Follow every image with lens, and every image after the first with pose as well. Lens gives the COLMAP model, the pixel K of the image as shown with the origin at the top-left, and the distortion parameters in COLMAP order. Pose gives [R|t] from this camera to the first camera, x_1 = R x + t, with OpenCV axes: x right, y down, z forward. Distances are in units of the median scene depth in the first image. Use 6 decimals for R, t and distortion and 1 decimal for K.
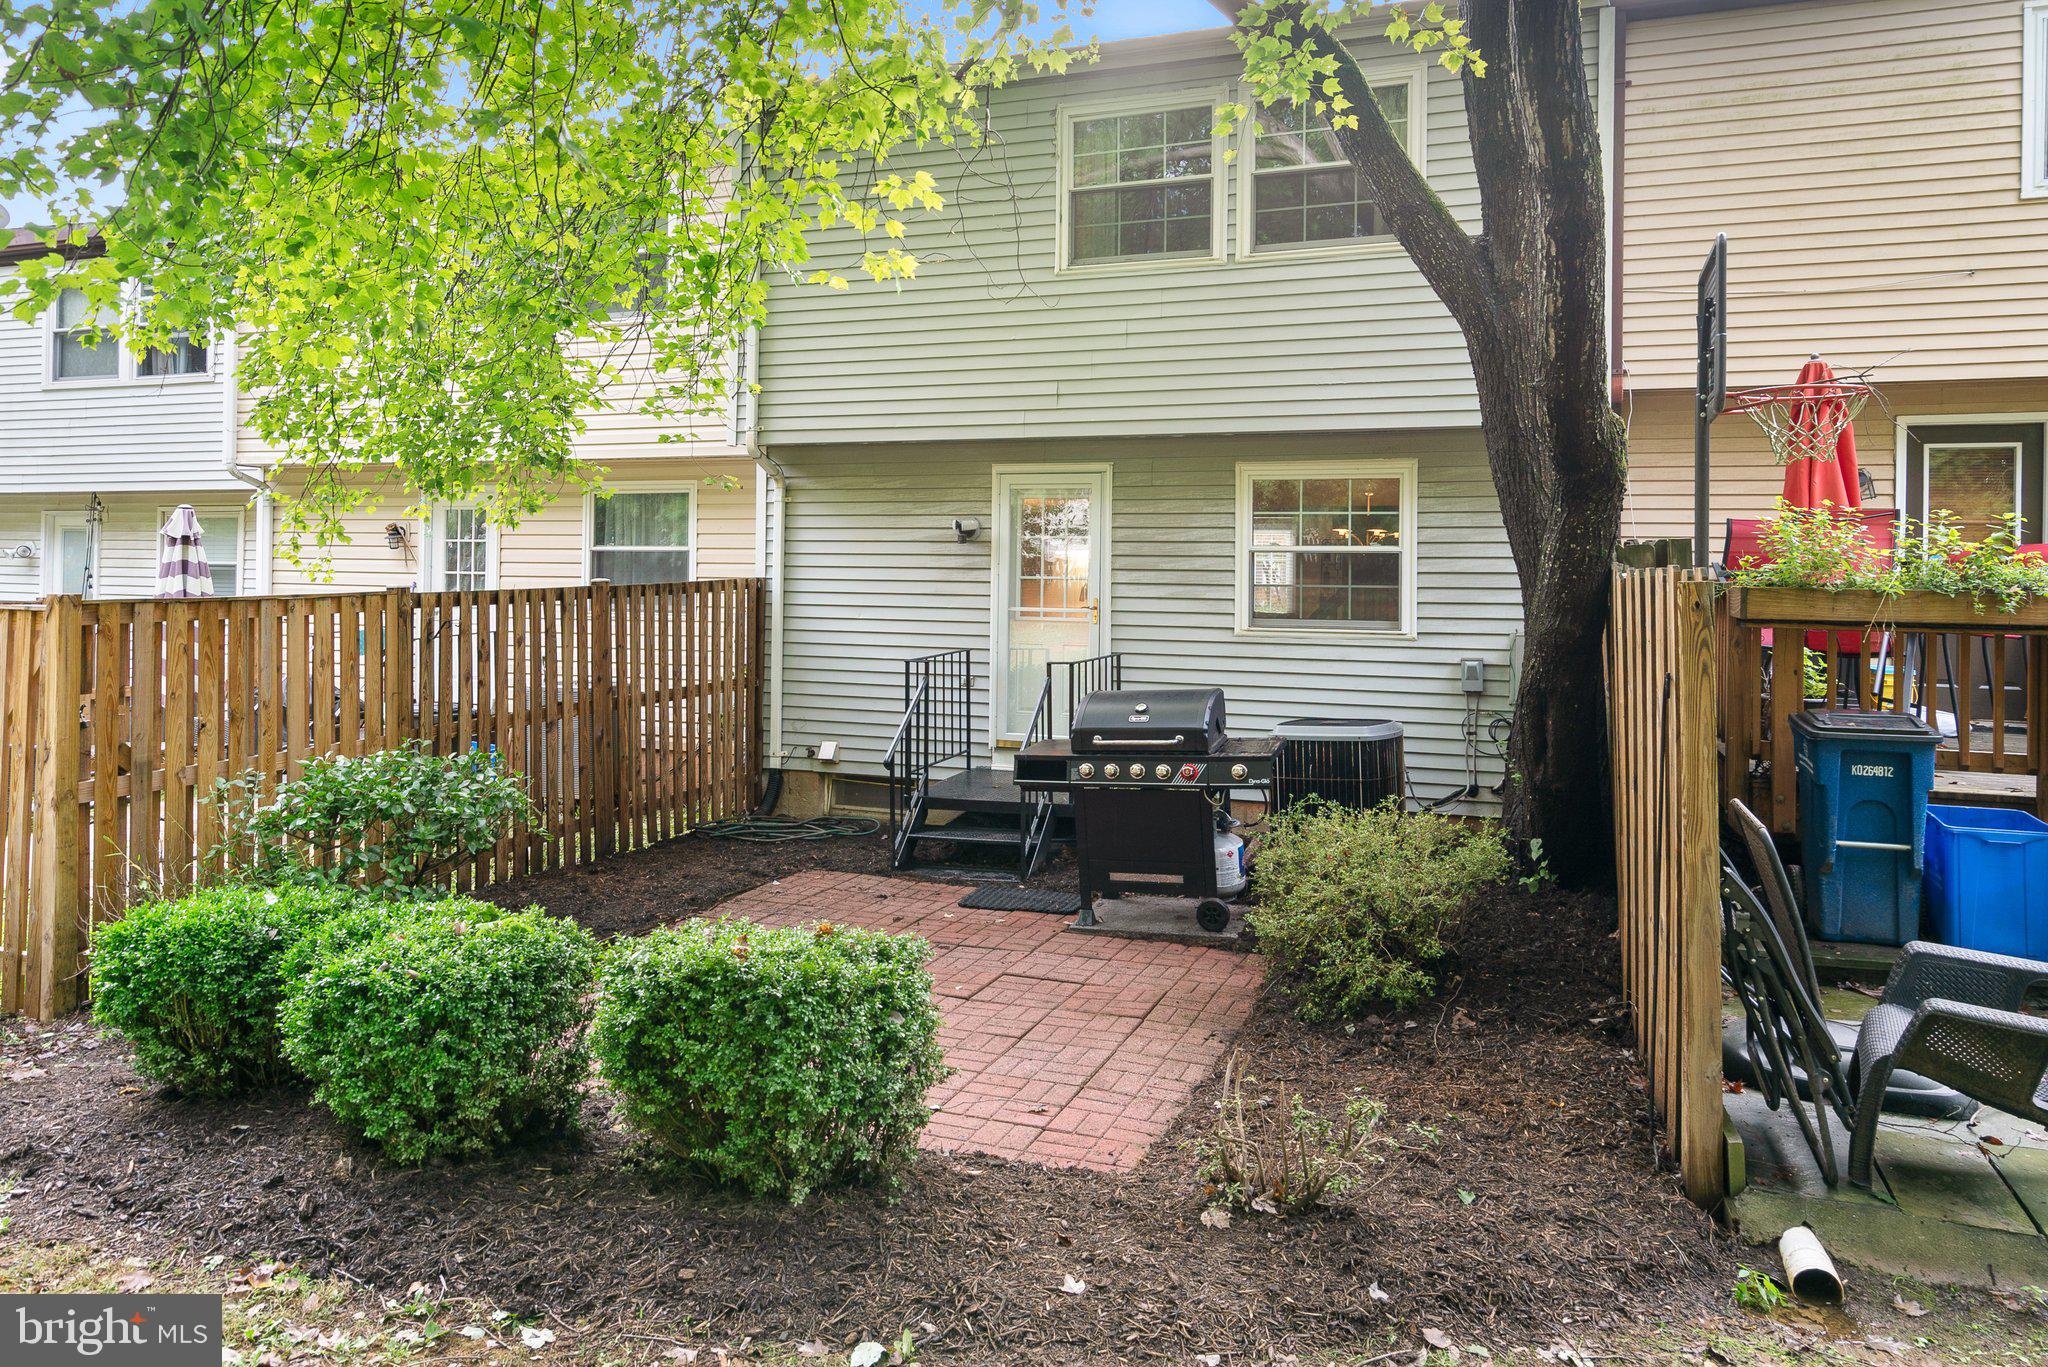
lens RADIAL K [[1343.2, 0, 1024.0], [0, 1343.2, 683.5], [0, 0, 1]] dist [-0.000224, -0.000354]
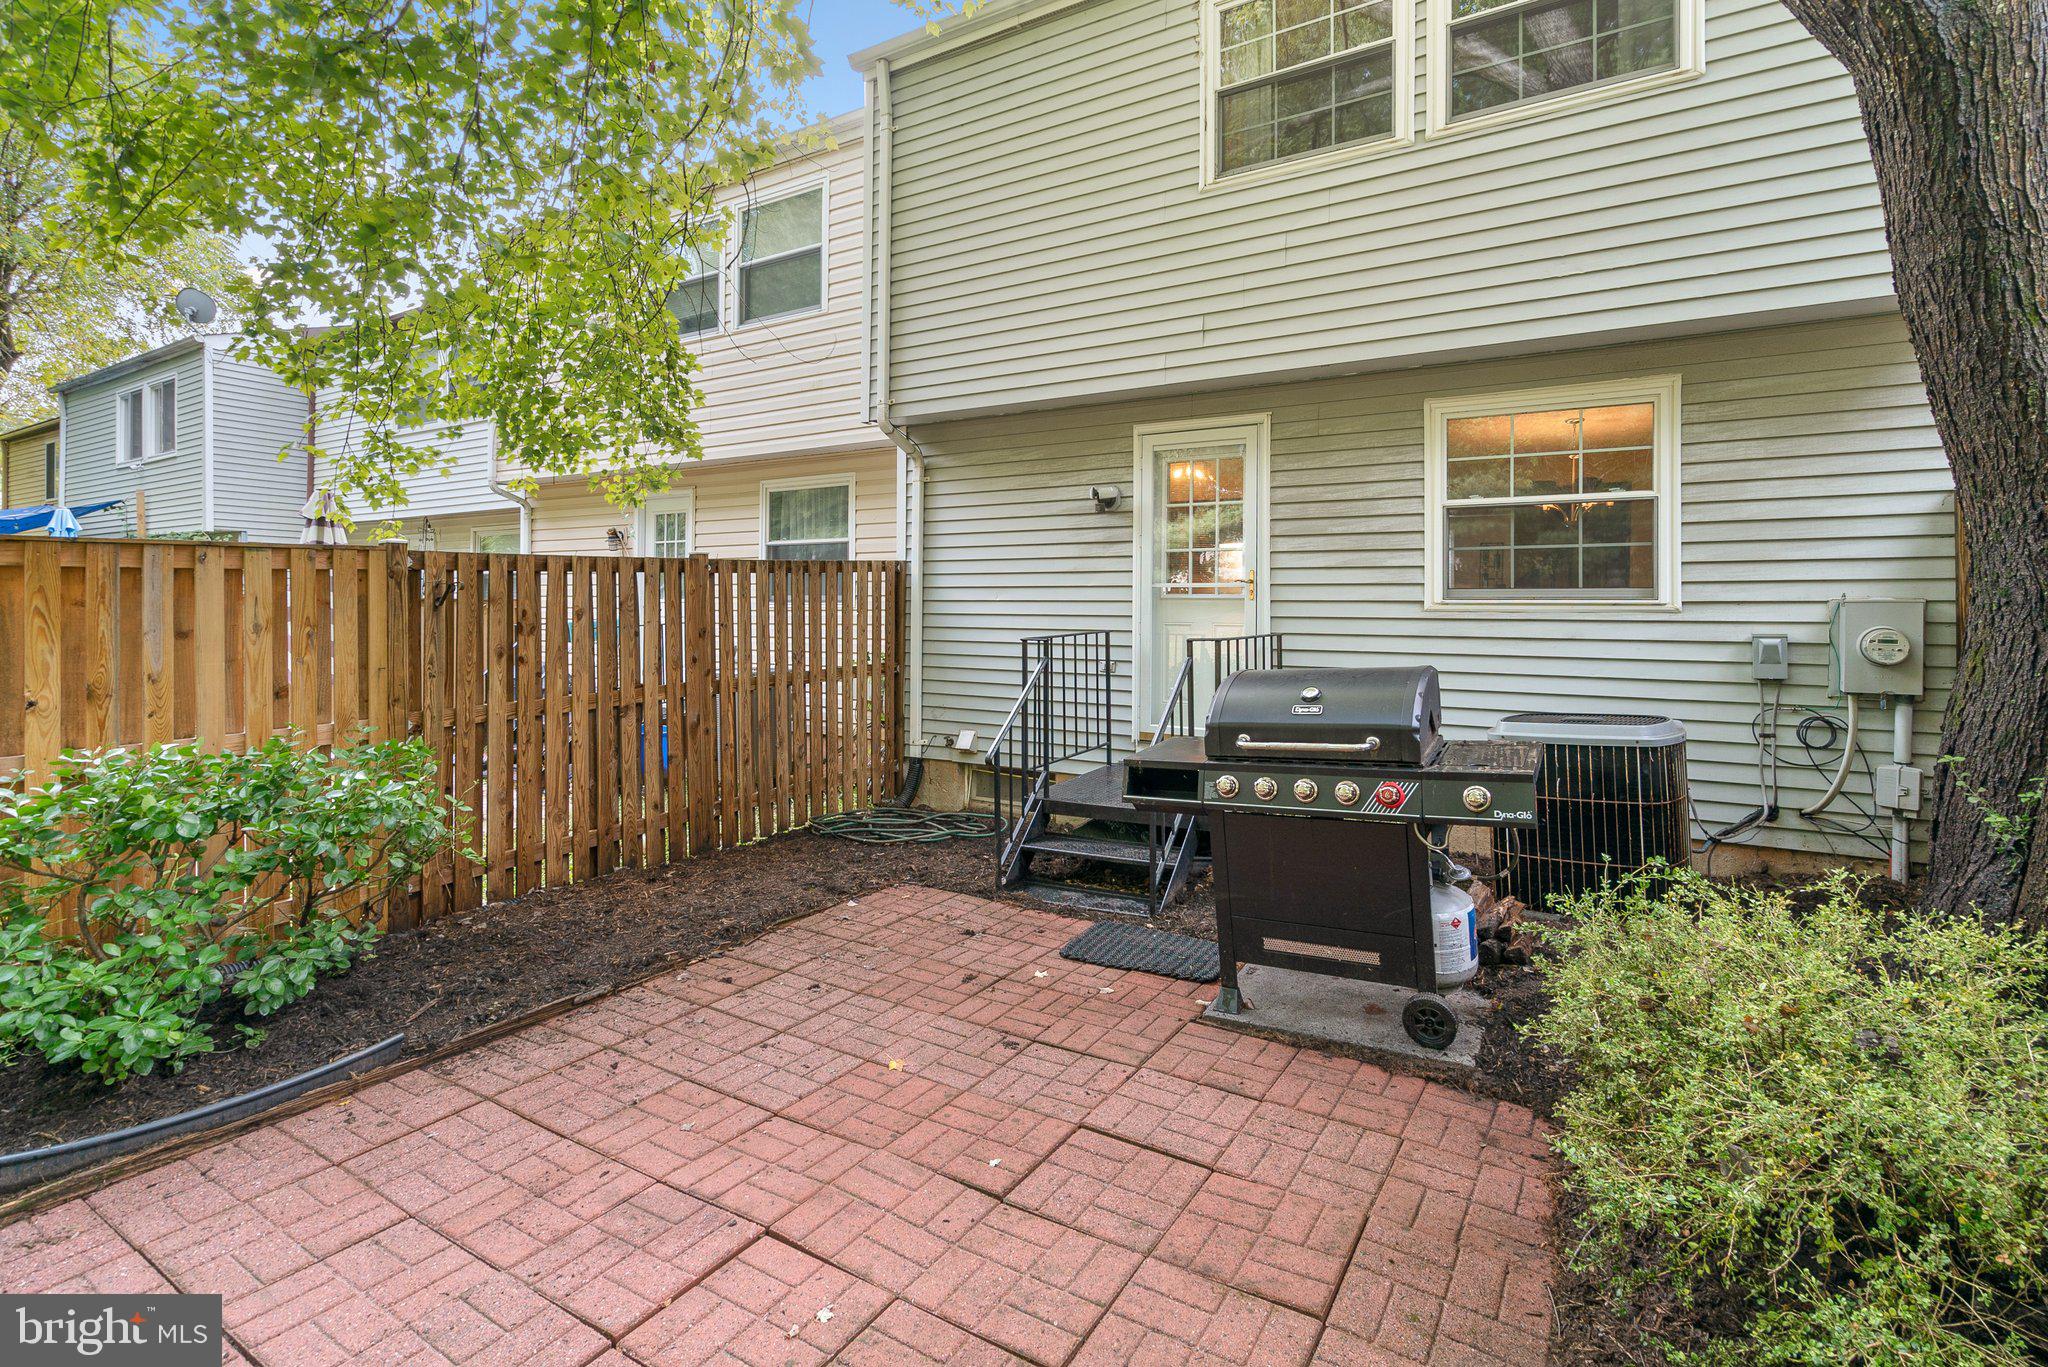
lens RADIAL K [[964.9, 0, 1017.7], [0, 964.9, 635.8], [0, 0, 1]] dist [-0.002325, -0.000109]
pose [[0.980005, -0.003015, -0.198951, 0.031227], [-0.006701, 0.998818, -0.048149, 0.010304], [0.198861, 0.048519, 0.978826, 0.388142]]
